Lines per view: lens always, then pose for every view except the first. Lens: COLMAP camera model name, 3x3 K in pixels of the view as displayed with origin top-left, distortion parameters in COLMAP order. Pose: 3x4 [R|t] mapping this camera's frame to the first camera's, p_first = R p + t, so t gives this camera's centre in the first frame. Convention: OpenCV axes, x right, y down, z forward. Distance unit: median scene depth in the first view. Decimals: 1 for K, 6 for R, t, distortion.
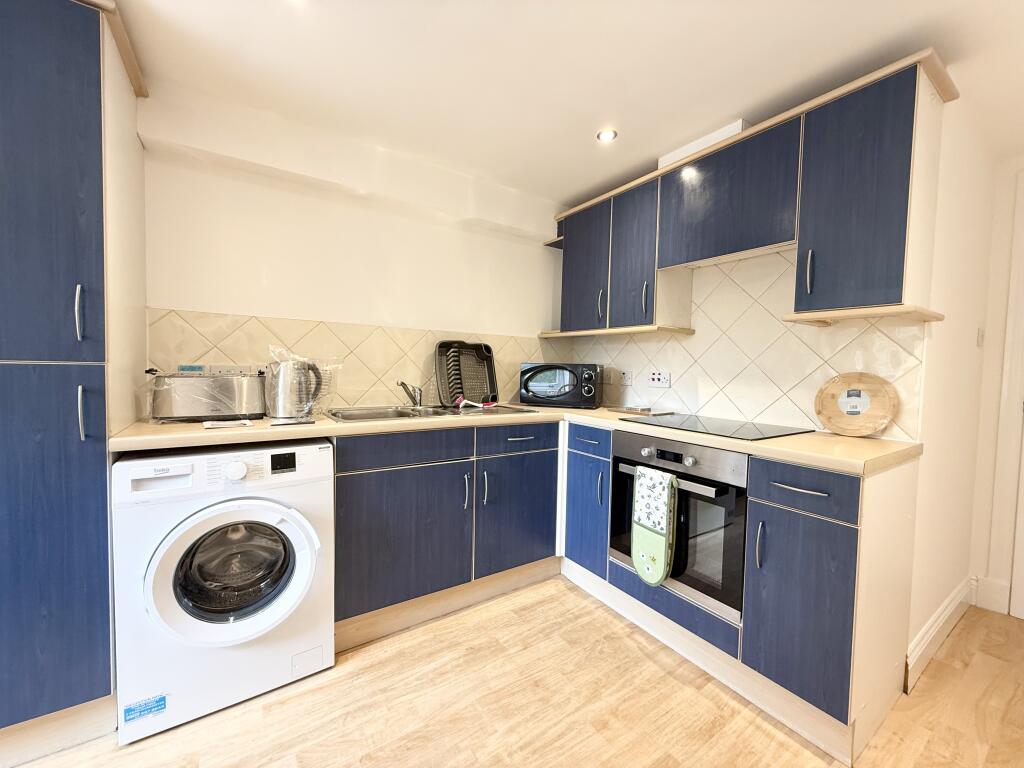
lens RADIAL K [[408.6, 0, 509.6], [0, 408.6, 383.1], [0, 0, 1]] dist [-0.000510, -0.000435]
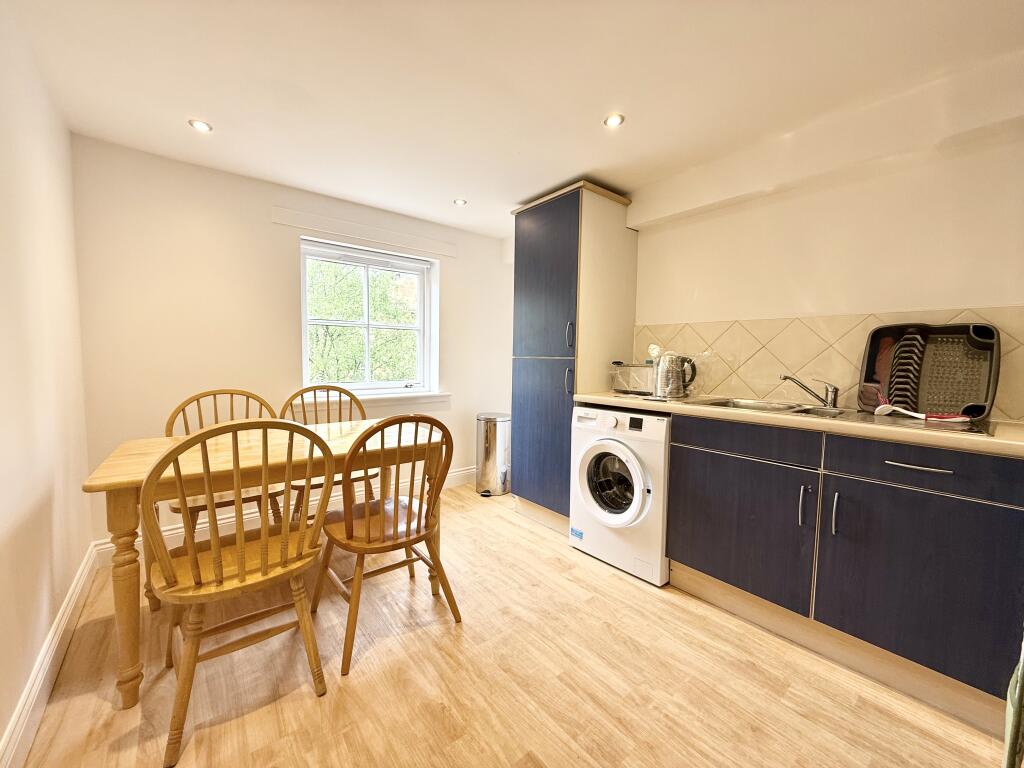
lens RADIAL K [[408.6, 0, 505.5], [0, 408.6, 383.3], [0, 0, 1]] dist [-0.000510, -0.000435]
pose [[0.084157, 0.043265, -0.995513, 0.787395], [-0.051000, 0.997935, 0.039059, 0.012848], [0.995147, 0.047484, 0.086190, 0.355096]]
